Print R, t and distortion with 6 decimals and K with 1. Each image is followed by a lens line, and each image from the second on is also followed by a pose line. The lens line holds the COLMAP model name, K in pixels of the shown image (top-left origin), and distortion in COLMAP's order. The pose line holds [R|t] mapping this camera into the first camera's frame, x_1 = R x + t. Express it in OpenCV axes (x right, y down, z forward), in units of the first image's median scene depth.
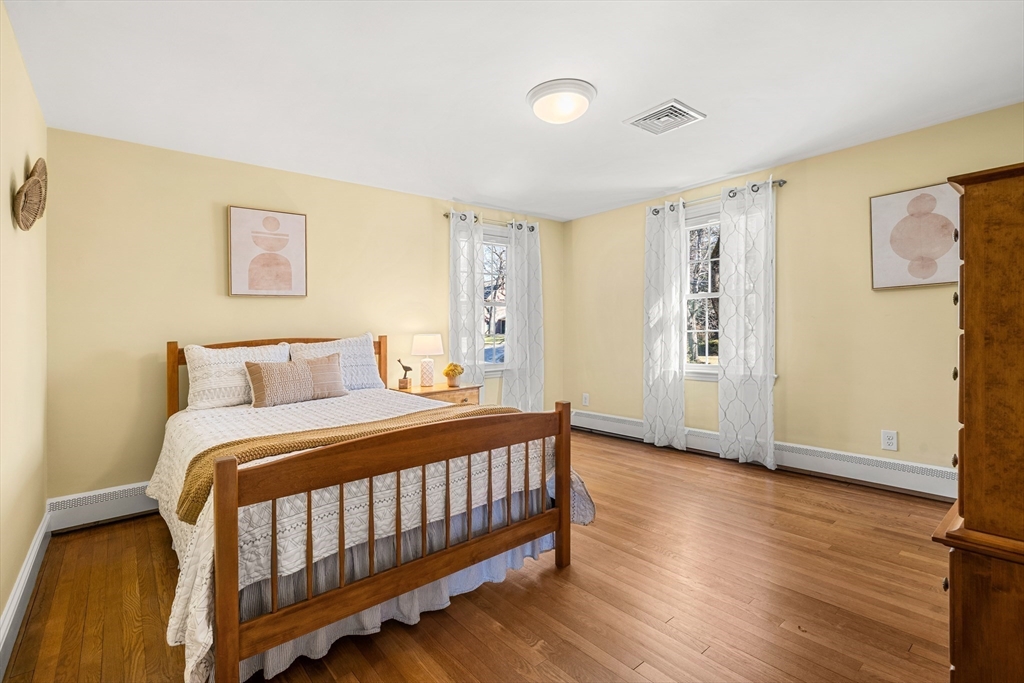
lens RADIAL K [[466.9, 0, 510.4], [0, 466.9, 341.1], [0, 0, 1]] dist [-0.001625, -0.000164]
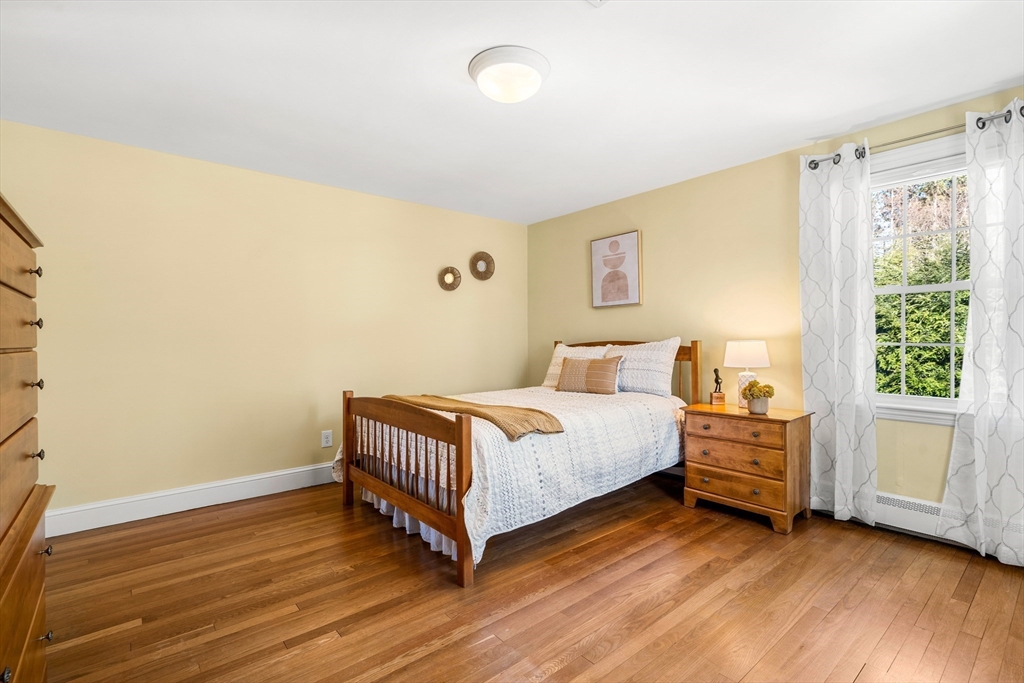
lens RADIAL K [[466.9, 0, 510.4], [0, 466.9, 341.1], [0, 0, 1]] dist [-0.001625, -0.000164]
pose [[0.004802, 0.025213, -0.999671, 0.707022], [-0.020032, 0.999484, 0.025112, -0.029773], [0.999788, 0.019905, 0.005305, 0.724987]]
